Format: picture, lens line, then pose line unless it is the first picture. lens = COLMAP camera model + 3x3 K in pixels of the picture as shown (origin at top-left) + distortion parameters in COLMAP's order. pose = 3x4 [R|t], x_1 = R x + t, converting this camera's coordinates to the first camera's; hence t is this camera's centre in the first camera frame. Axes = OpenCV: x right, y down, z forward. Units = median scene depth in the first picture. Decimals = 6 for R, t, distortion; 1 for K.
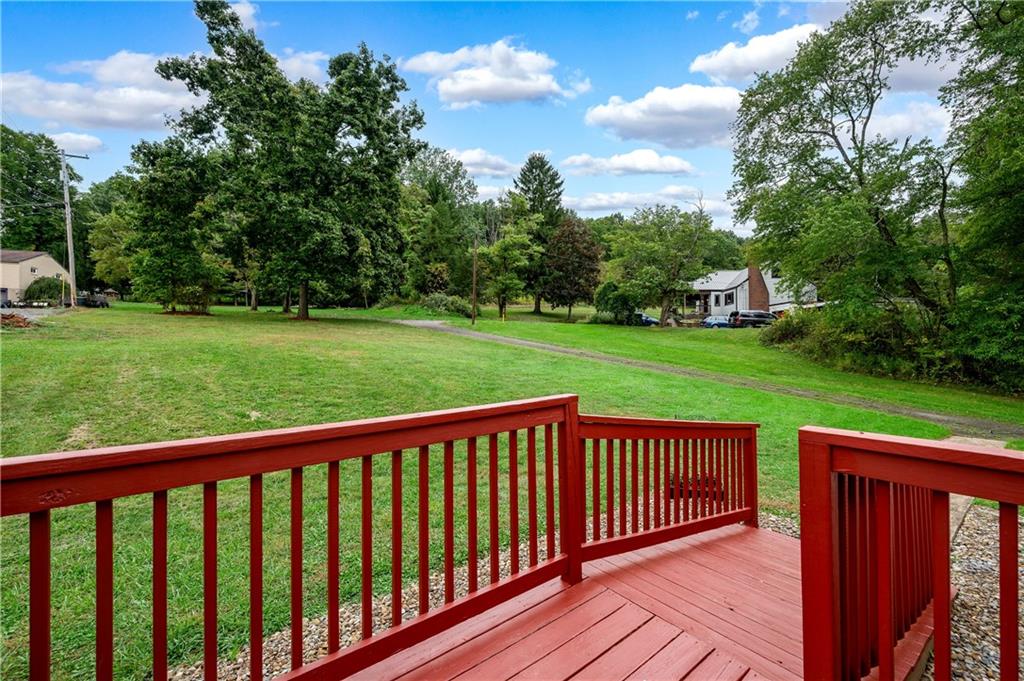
lens RADIAL K [[422.3, 0, 505.4], [0, 422.3, 342.6], [0, 0, 1]] dist [0.004558, -0.000121]
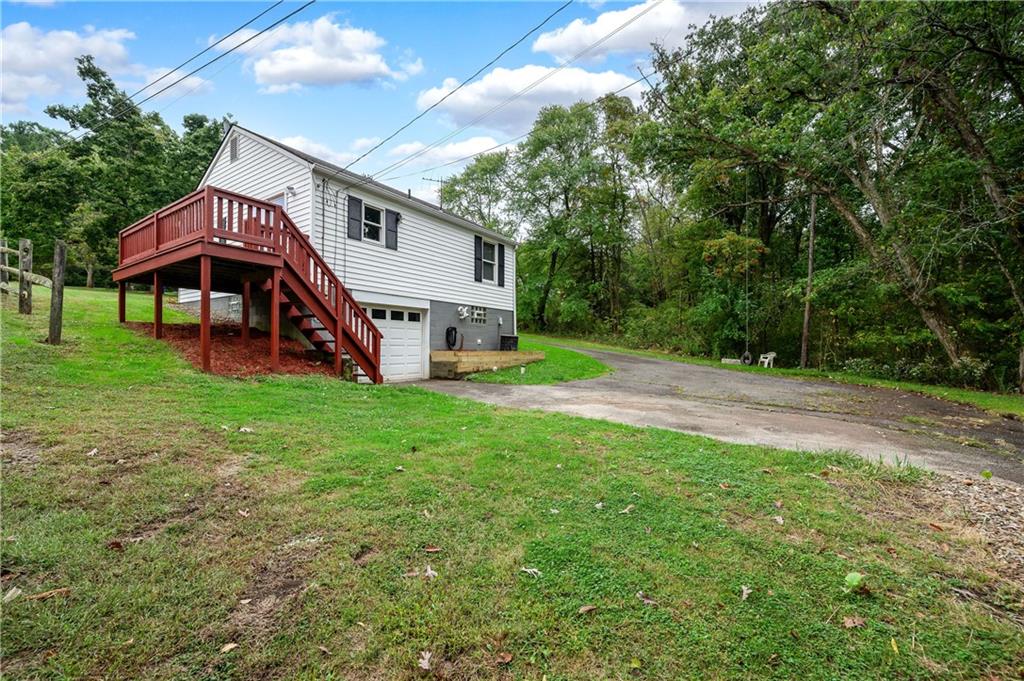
lens RADIAL K [[422.3, 0, 517.2], [0, 422.3, 346.1], [0, 0, 1]] dist [0.004558, -0.000121]
pose [[0.945646, 0.000412, 0.325198, 0.205723], [-0.002186, 0.999985, 0.005089, 0.127793], [-0.325191, -0.005524, 0.945632, -0.808083]]
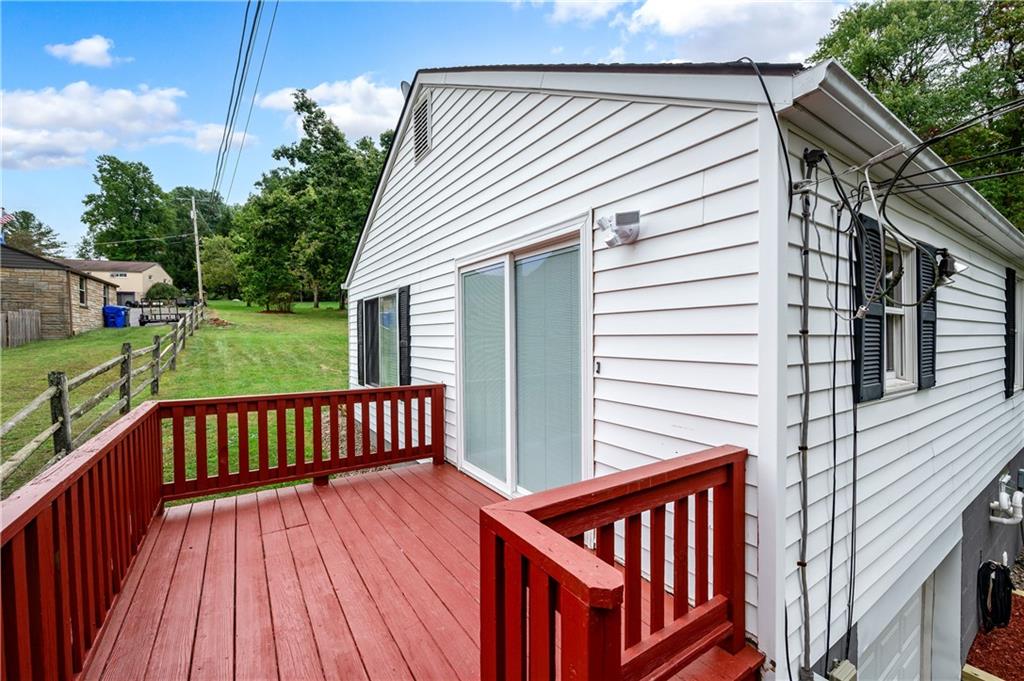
lens RADIAL K [[422.3, 0, 515.5], [0, 422.3, 342.5], [0, 0, 1]] dist [0.004558, -0.000121]
pose [[0.998801, -0.000806, -0.048940, 0.107326], [0.001967, 0.999718, 0.023675, -0.002200], [0.048907, -0.023743, 0.998521, -0.428696]]
